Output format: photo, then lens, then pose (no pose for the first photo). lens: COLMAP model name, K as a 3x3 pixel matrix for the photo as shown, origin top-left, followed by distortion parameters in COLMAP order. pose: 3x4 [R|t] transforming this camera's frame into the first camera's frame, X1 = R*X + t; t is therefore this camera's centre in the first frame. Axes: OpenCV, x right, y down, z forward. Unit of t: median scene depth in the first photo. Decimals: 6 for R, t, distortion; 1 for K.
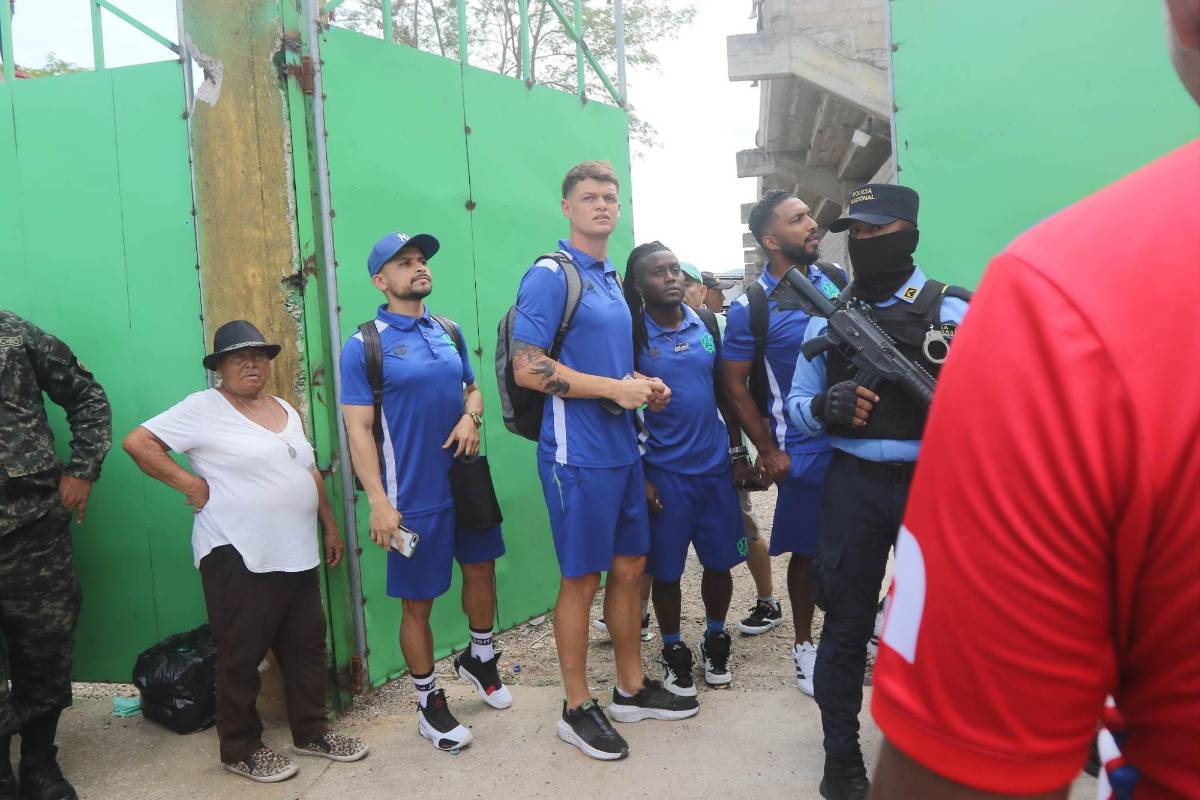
lens RADIAL K [[873.2, 0, 593.6], [0, 873.2, 400.3], [0, 0, 1]] dist [-0.035194, 0.006211]
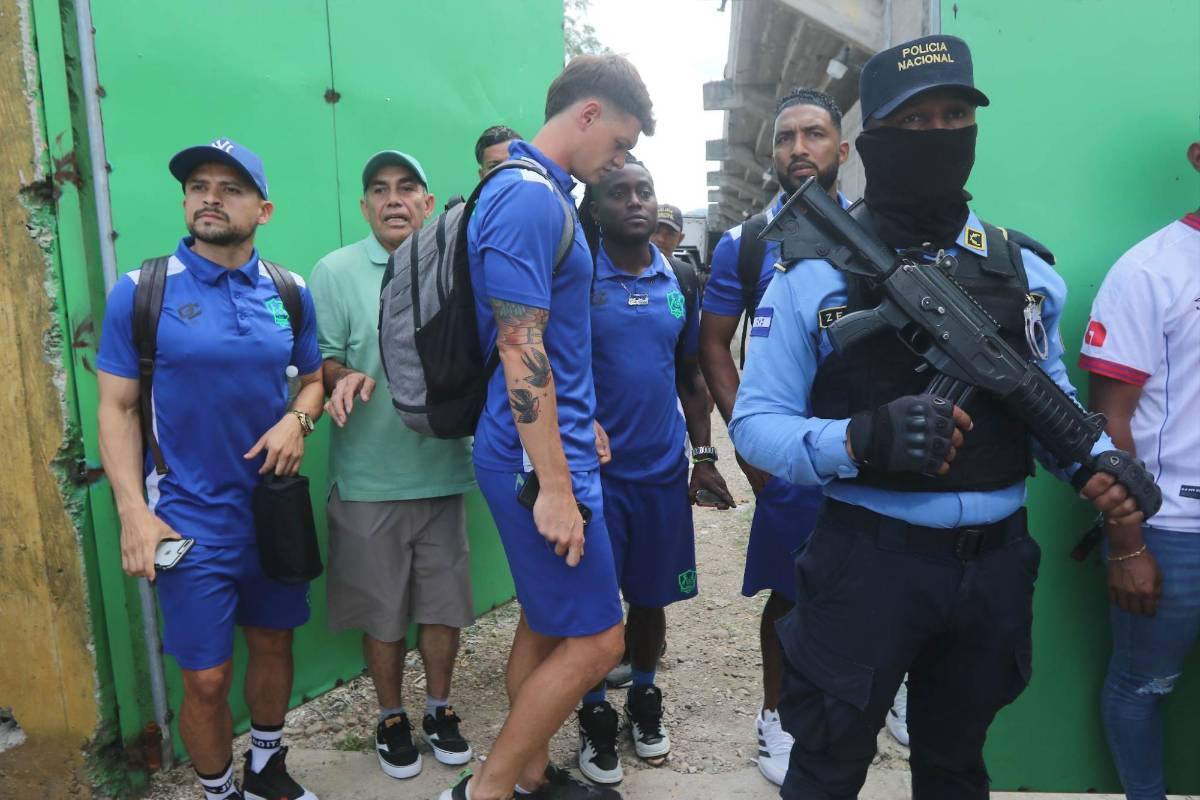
lens RADIAL K [[873.2, 0, 593.6], [0, 873.2, 400.3], [0, 0, 1]] dist [-0.035194, 0.006211]
pose [[0.998557, 0.022476, 0.048766, 0.045006], [-0.025865, 0.997210, 0.070017, -0.028088], [-0.047056, -0.071178, 0.996353, 0.254301]]
